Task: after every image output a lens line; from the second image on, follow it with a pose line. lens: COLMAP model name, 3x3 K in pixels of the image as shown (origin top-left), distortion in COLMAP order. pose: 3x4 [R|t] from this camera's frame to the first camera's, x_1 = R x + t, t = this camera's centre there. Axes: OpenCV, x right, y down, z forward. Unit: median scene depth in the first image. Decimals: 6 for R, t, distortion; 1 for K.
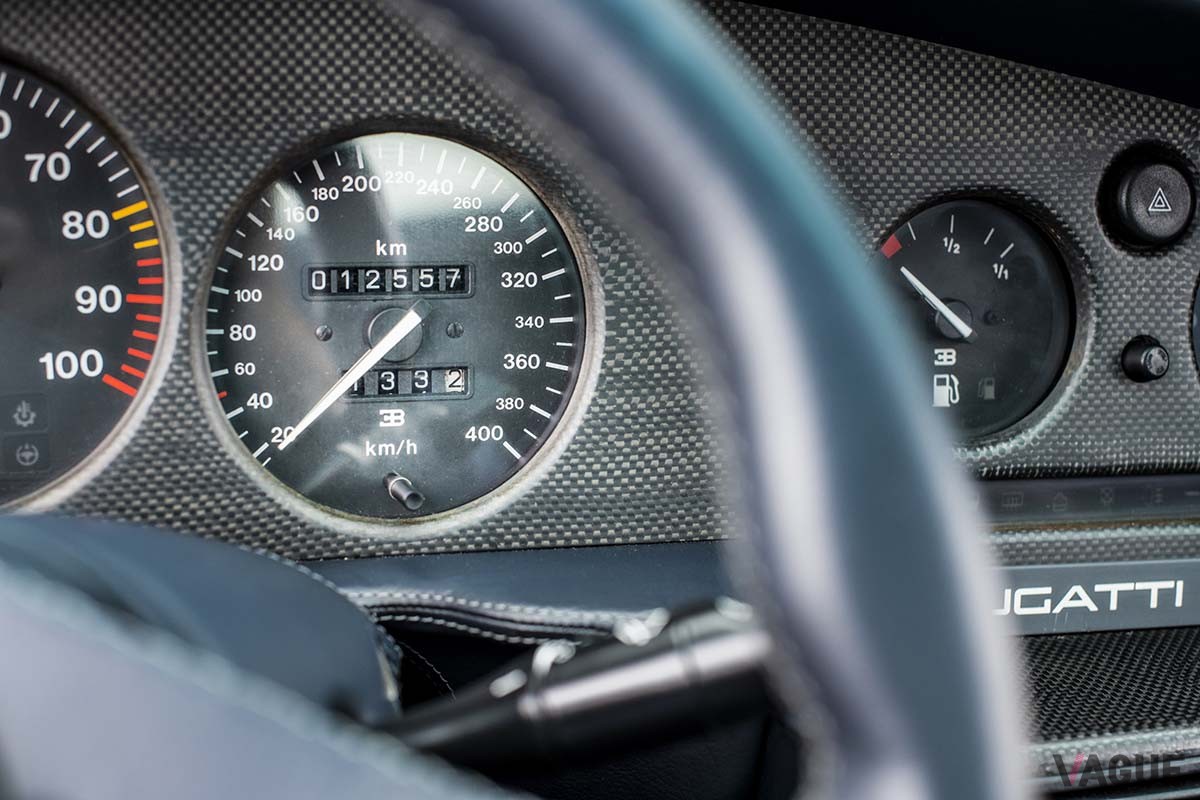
lens RADIAL K [[1892.2, 0, 600.0], [0, 1892.2, 400.0], [0, 0, 1]] dist [-0.213819, 0.261314]
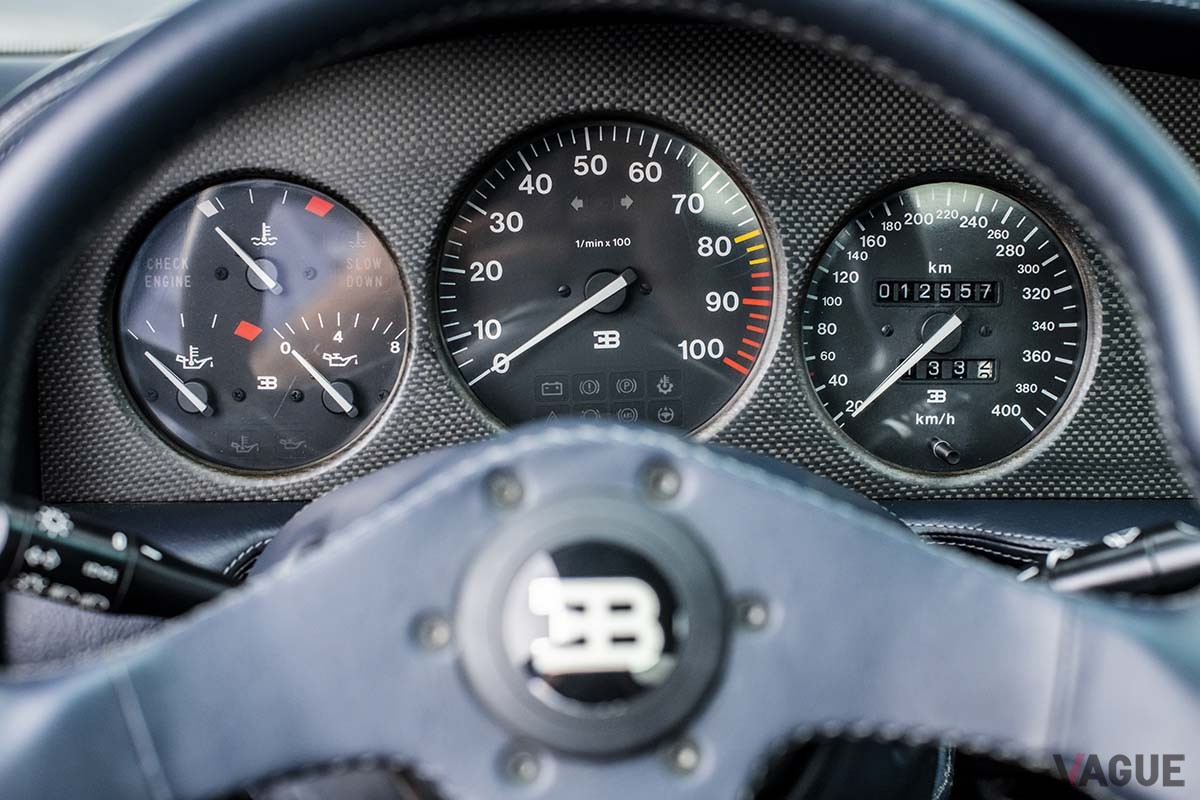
lens RADIAL K [[1892.2, 0, 600.0], [0, 1892.2, 400.0], [0, 0, 1]] dist [-0.213819, 0.261314]
pose [[0.967300, 0.029278, -0.251941, -0.007001], [-0.029246, 0.999565, 0.003872, 0.014685], [0.251945, 0.003623, 0.967735, -0.349337]]
